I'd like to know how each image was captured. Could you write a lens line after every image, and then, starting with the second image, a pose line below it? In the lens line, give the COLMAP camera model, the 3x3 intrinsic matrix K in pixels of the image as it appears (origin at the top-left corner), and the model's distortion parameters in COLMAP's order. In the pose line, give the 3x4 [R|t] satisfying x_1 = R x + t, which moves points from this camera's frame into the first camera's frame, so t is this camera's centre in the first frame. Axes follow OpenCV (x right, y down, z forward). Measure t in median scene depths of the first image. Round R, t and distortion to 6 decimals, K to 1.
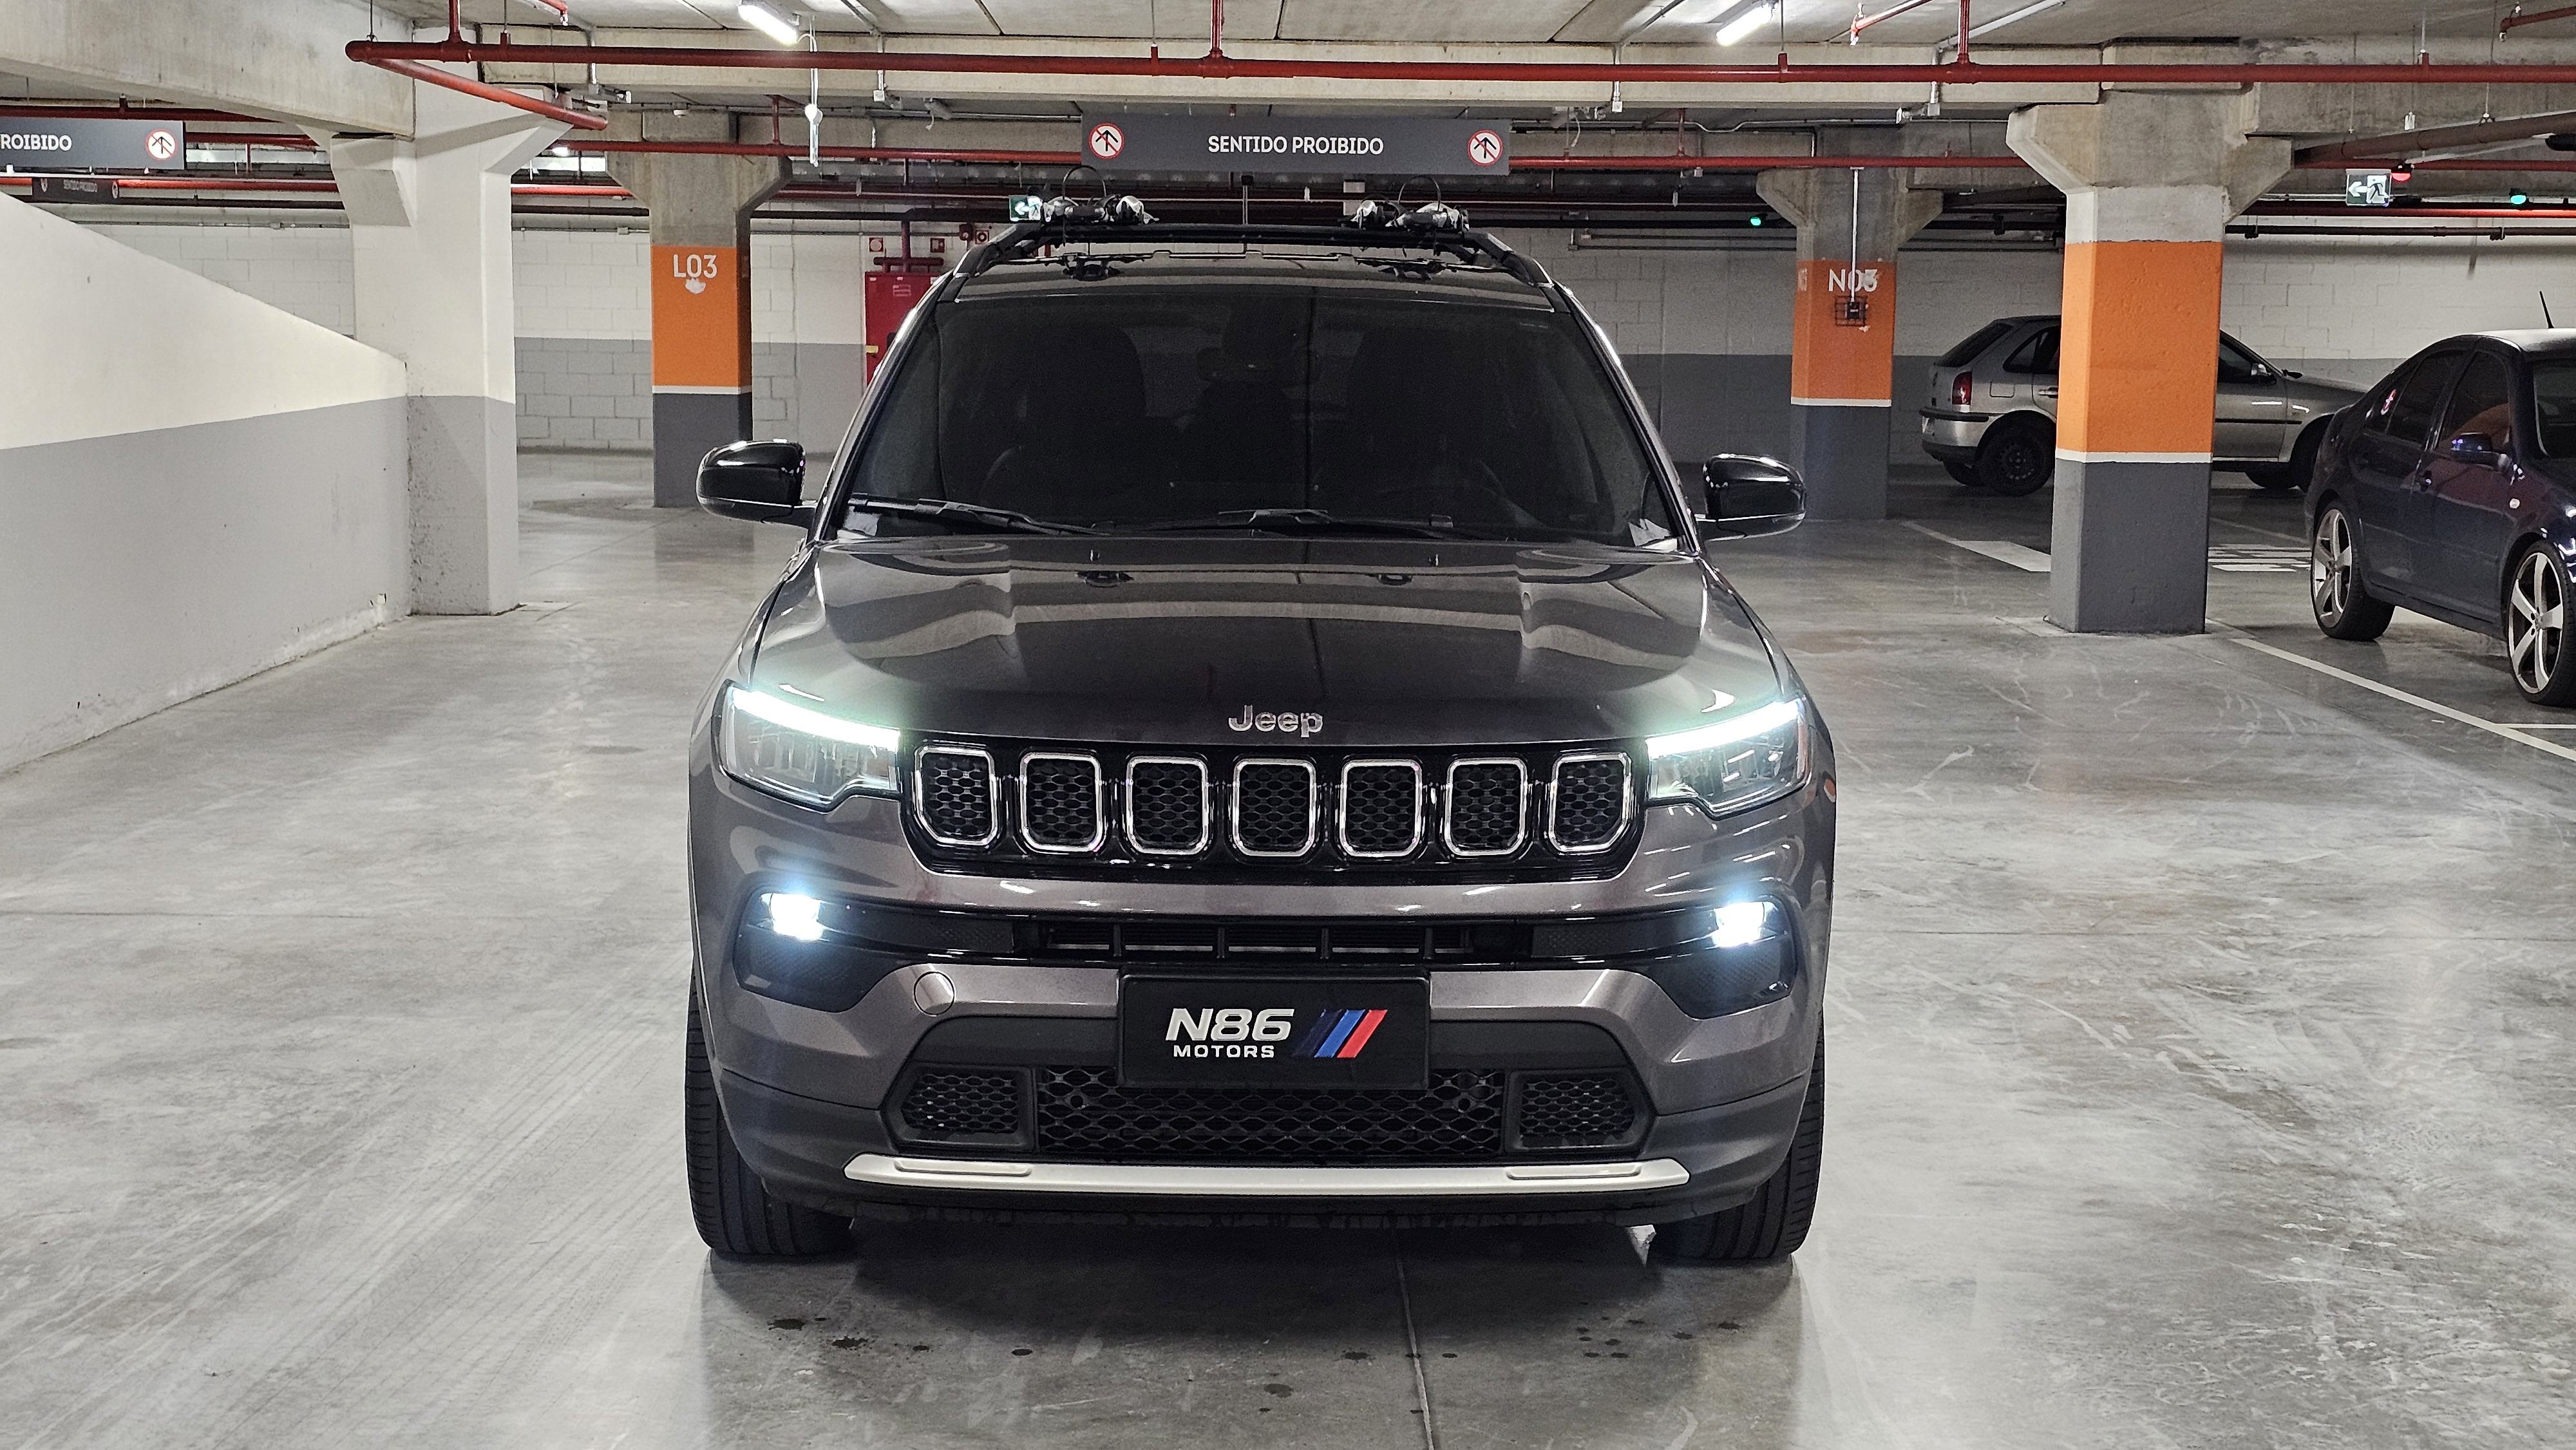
lens RADIAL K [[3430.1, 0, 1248.8], [0, 3430.1, 734.5], [0, 0, 1]] dist [0.199405, -0.659501]
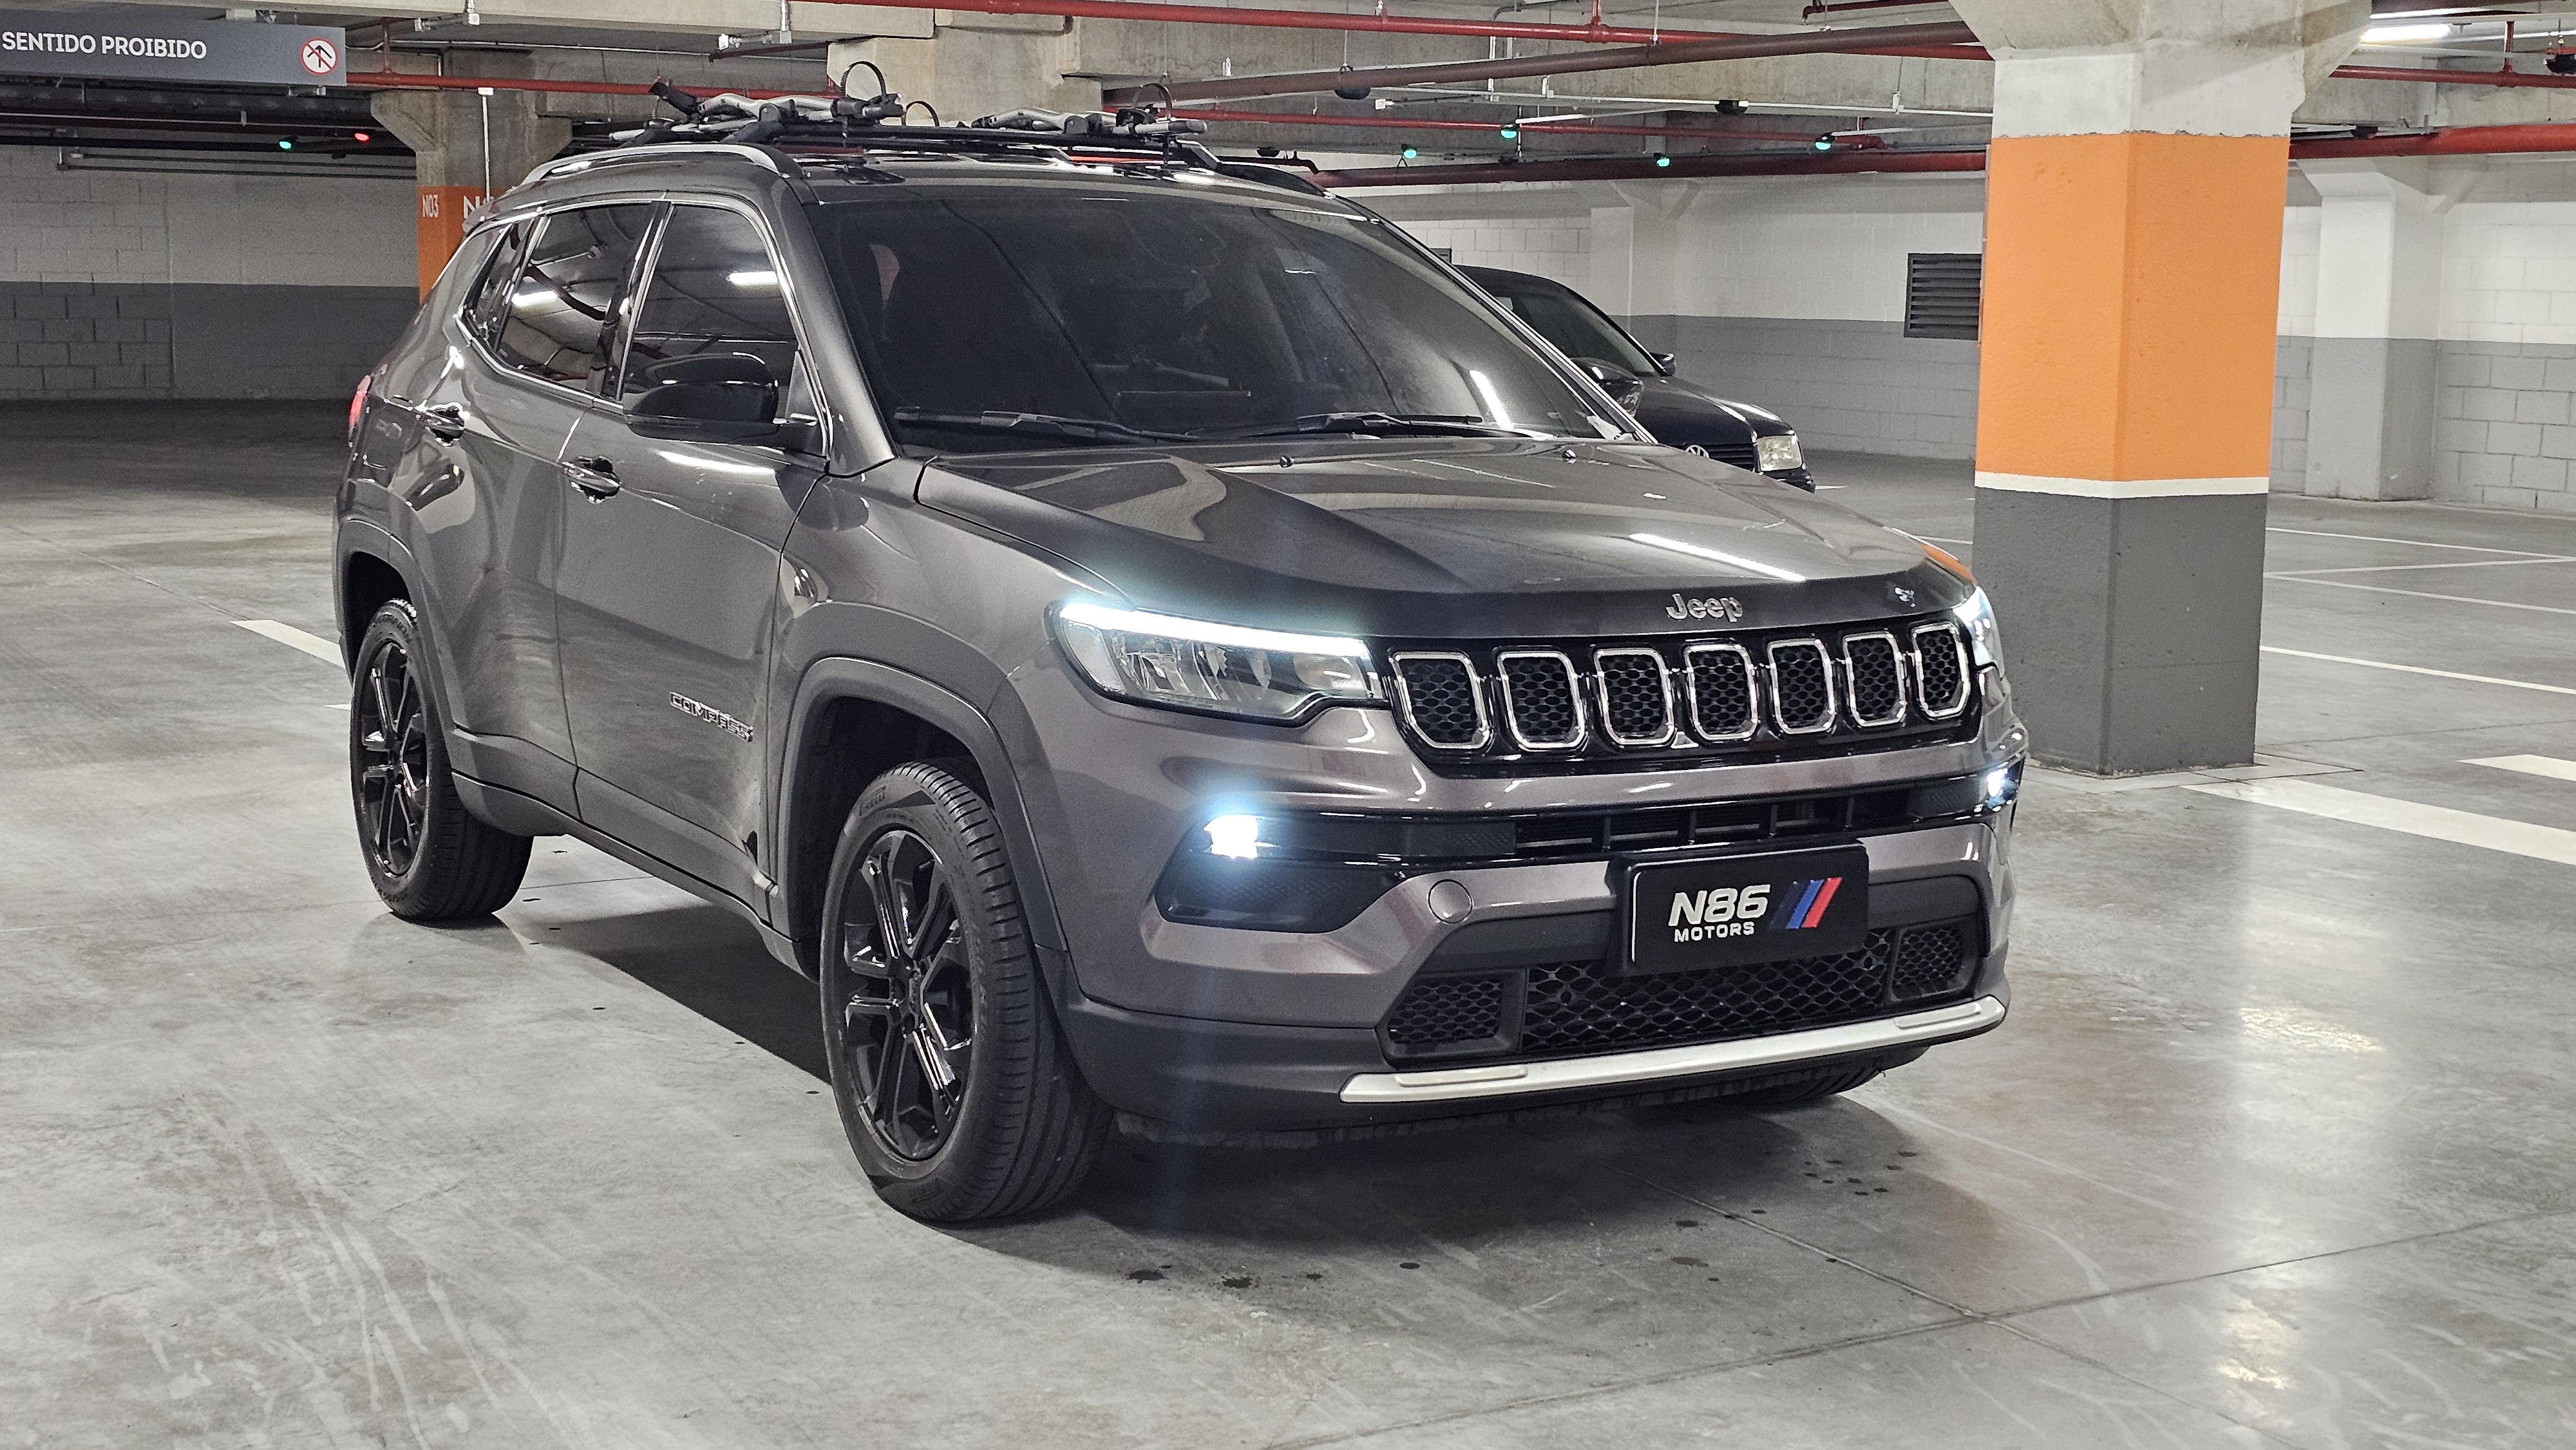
lens RADIAL K [[3443.9, 0, 1299.8], [0, 3443.9, 708.8], [0, 0, 1]] dist [0.226764, -0.670274]
pose [[0.867031, -0.063217, 0.494227, -0.570451], [0.058739, 0.997970, 0.024604, -0.006023], [-0.494780, 0.007698, 0.868984, 0.154026]]
